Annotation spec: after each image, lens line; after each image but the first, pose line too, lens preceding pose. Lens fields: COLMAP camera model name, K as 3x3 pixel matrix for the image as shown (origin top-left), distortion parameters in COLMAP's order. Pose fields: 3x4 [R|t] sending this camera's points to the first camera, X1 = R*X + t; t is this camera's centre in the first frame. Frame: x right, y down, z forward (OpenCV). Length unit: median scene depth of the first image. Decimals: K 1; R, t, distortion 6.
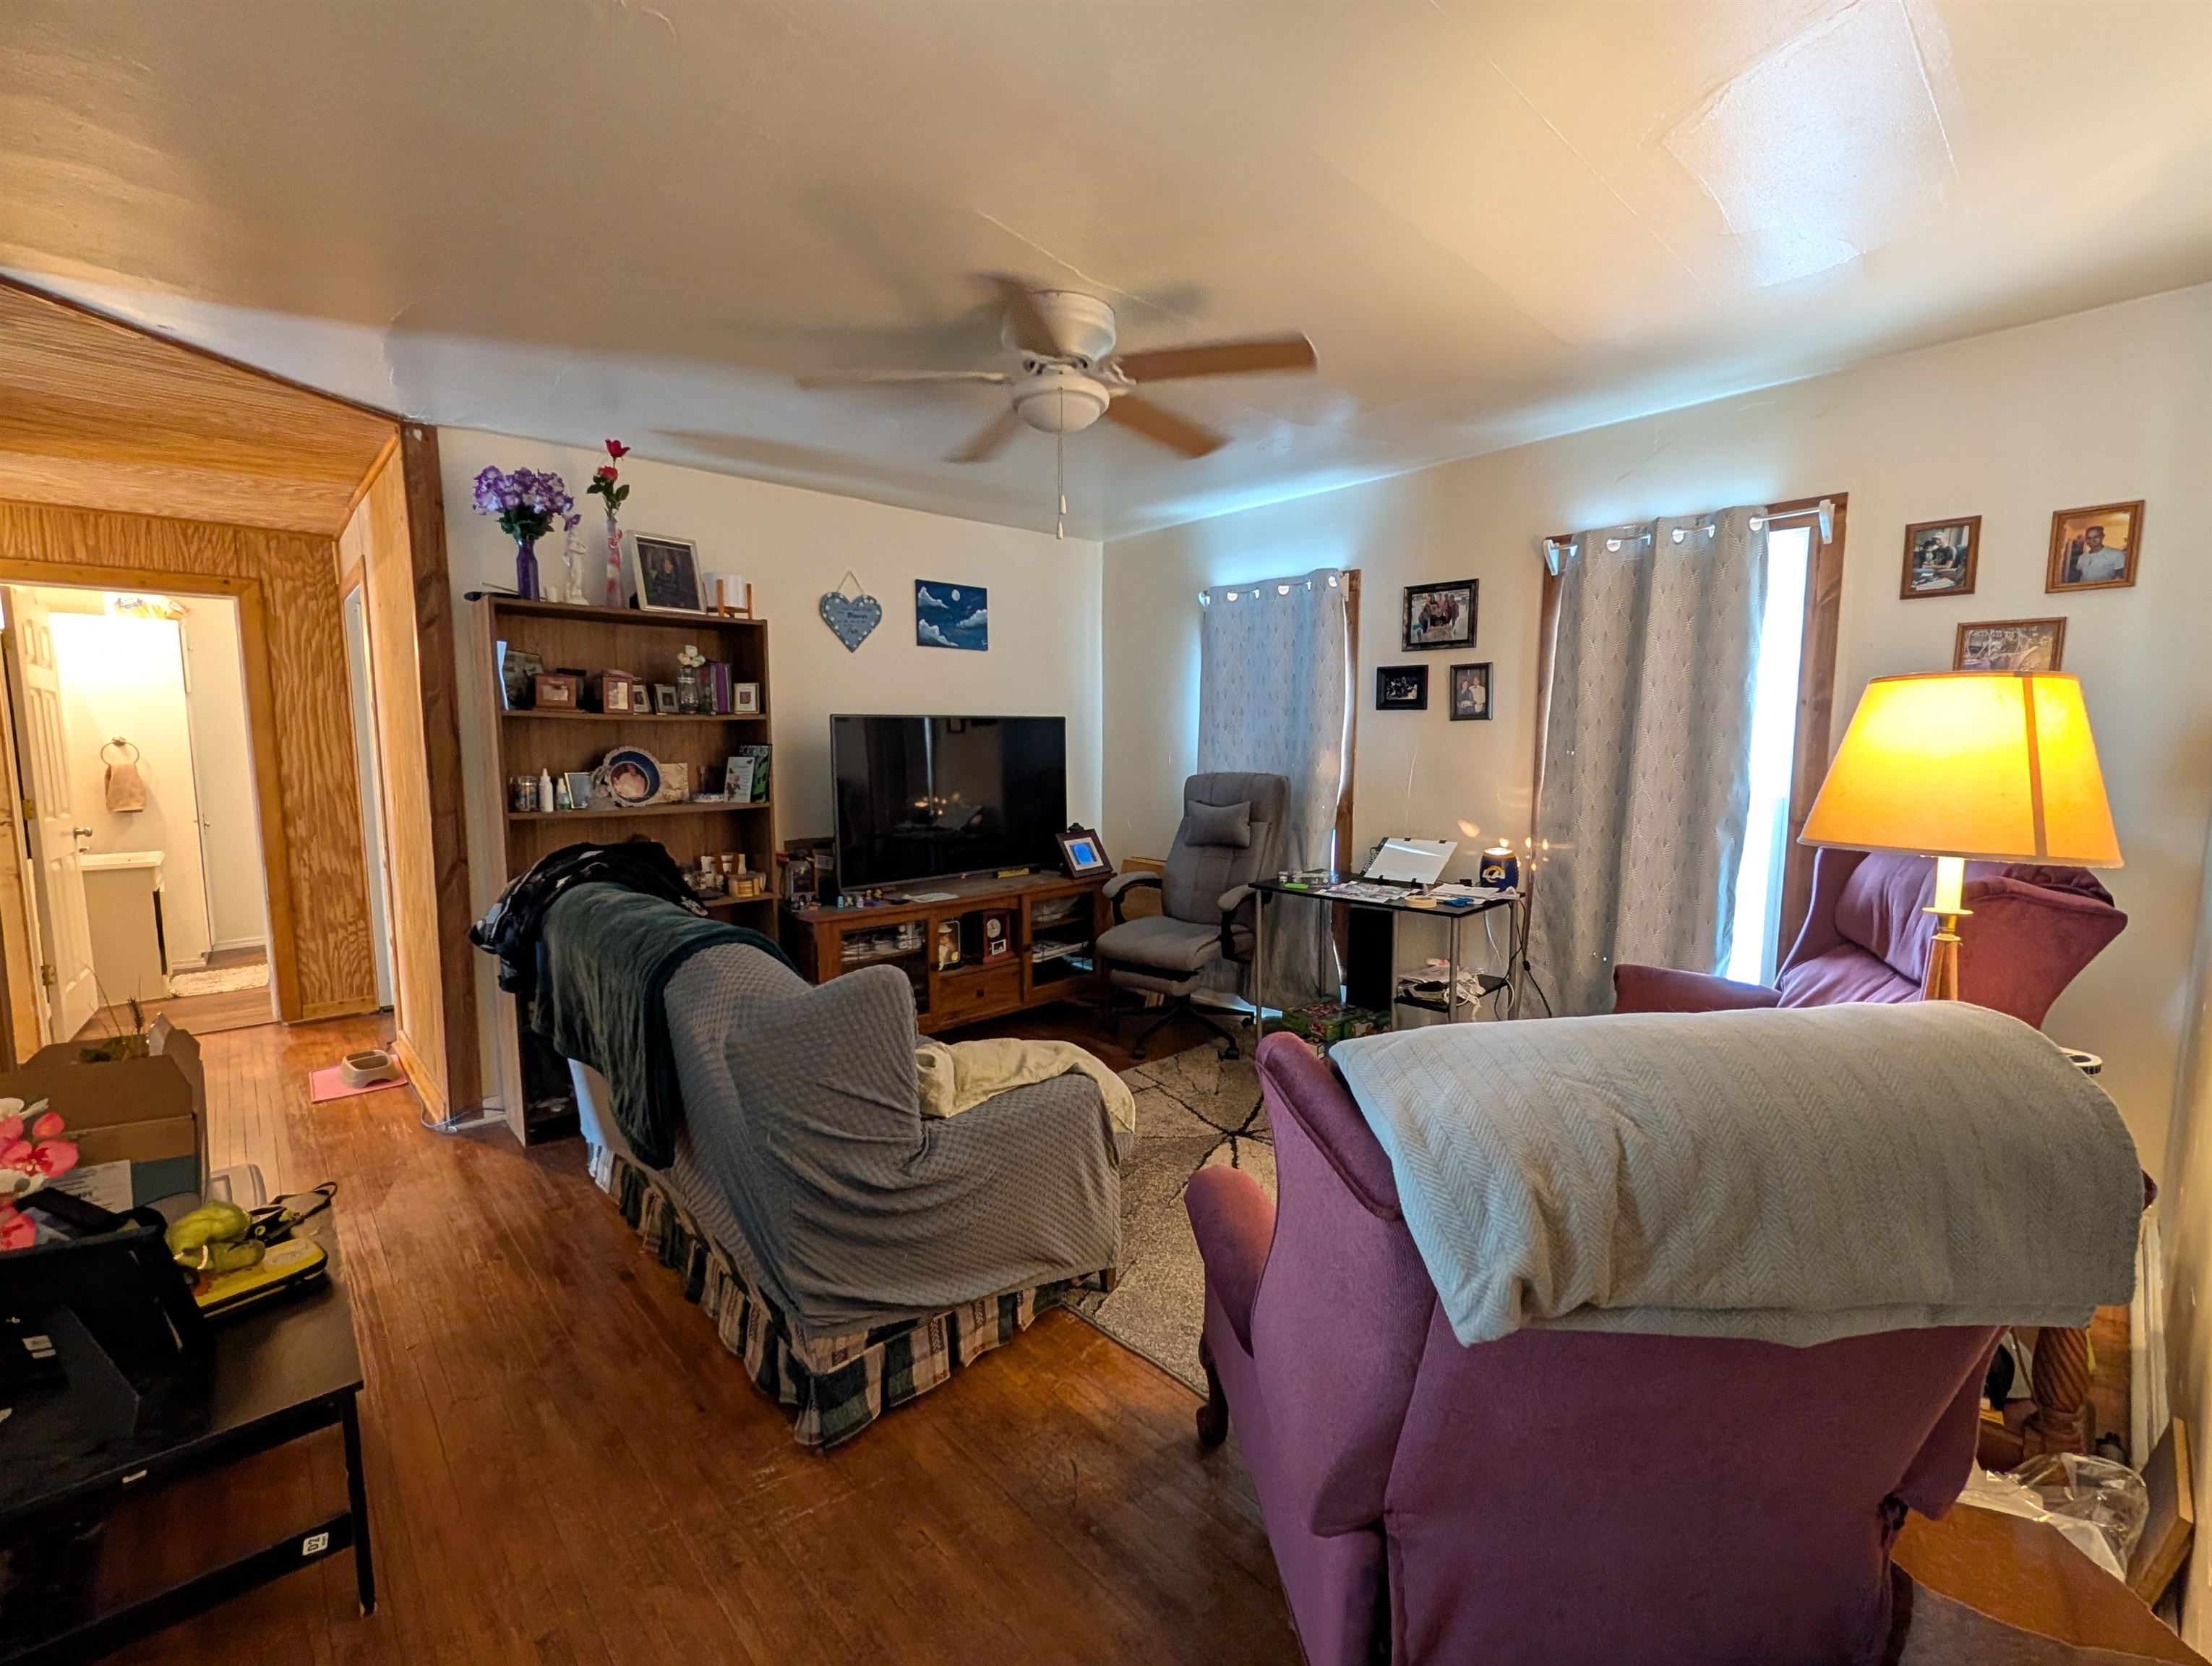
lens RADIAL K [[938.3, 0, 1099.5], [0, 938.3, 832.6], [0, 0, 1]] dist [-0.000532, 0.000196]
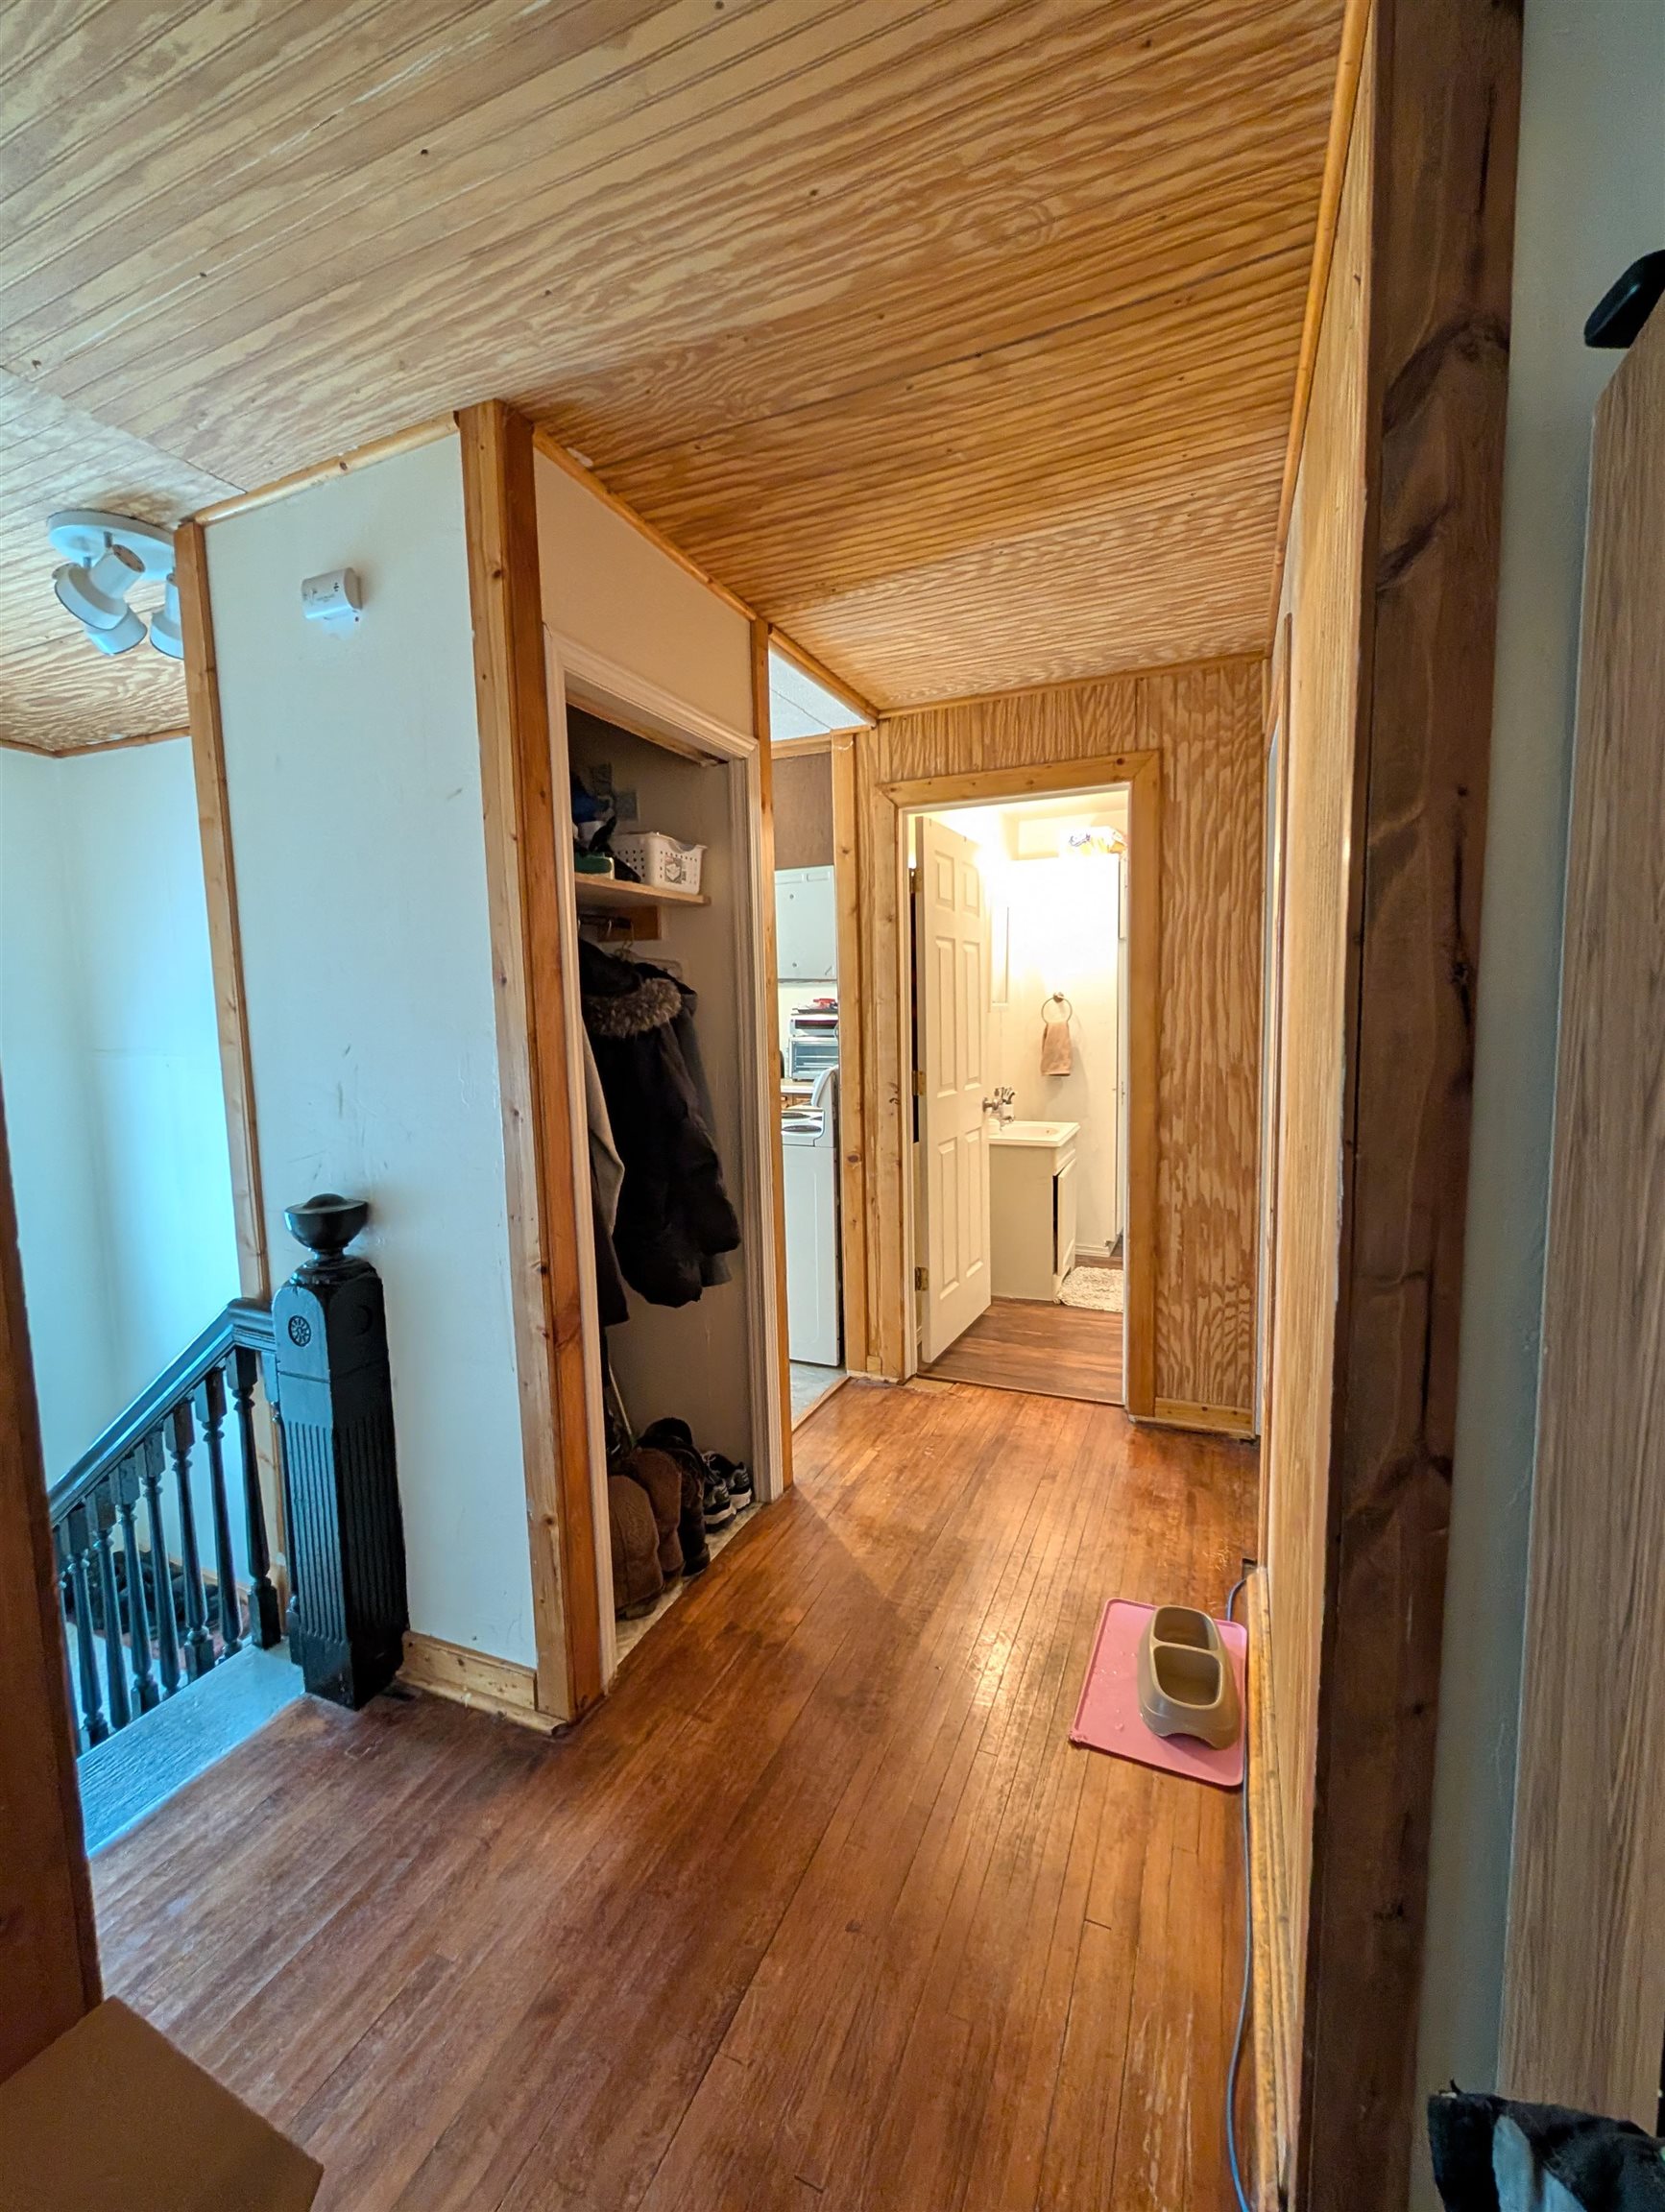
lens RADIAL K [[938.3, 0, 816.1], [0, 938.3, 1100.5], [0, 0, 1]] dist [-0.000532, 0.000196]
pose [[0.395761, 0.090271, -0.913906, -0.373284], [-0.066528, 0.995361, 0.069506, -0.056071], [0.915941, 0.033293, 0.399931, 0.529529]]
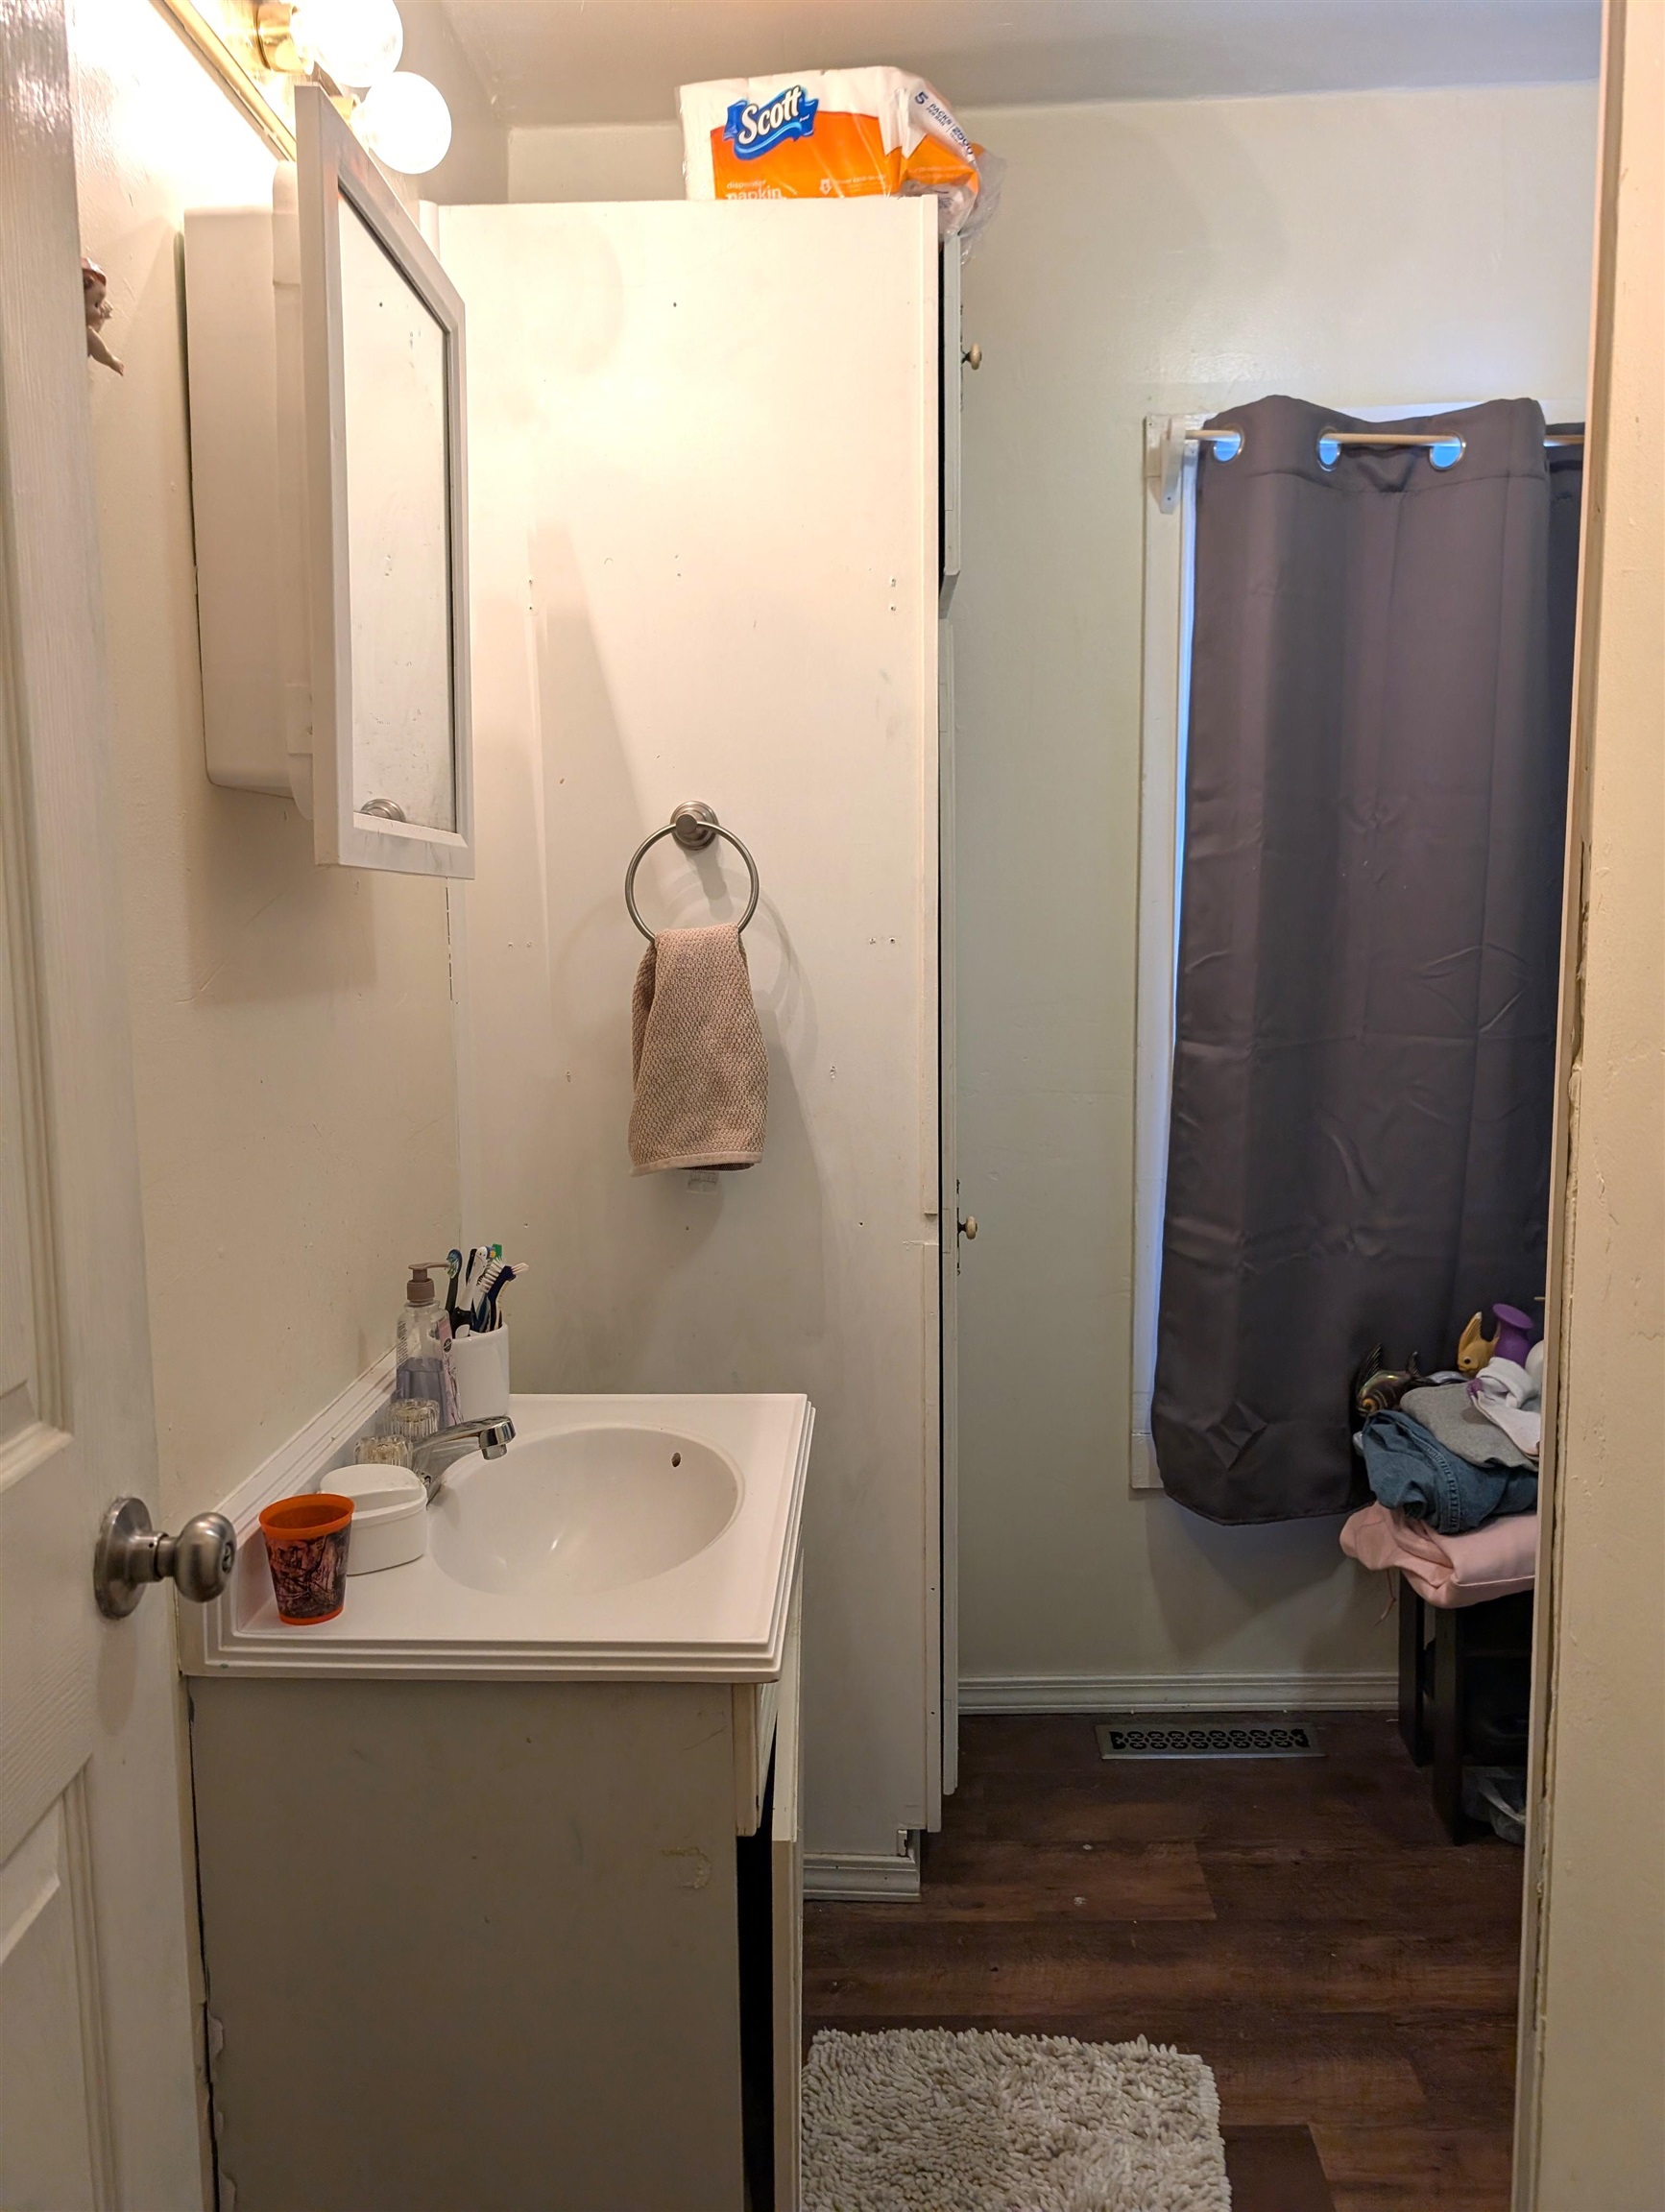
lens RADIAL K [[1575.6, 0, 832.7], [0, 1575.6, 1101.9], [0, 0, 1]] dist [0.010731, 0.004584]
pose [[0.713321, 0.080982, -0.696143, -0.962441], [-0.065239, 0.996661, 0.049093, -0.068899], [0.697795, 0.010397, 0.716222, 0.957355]]
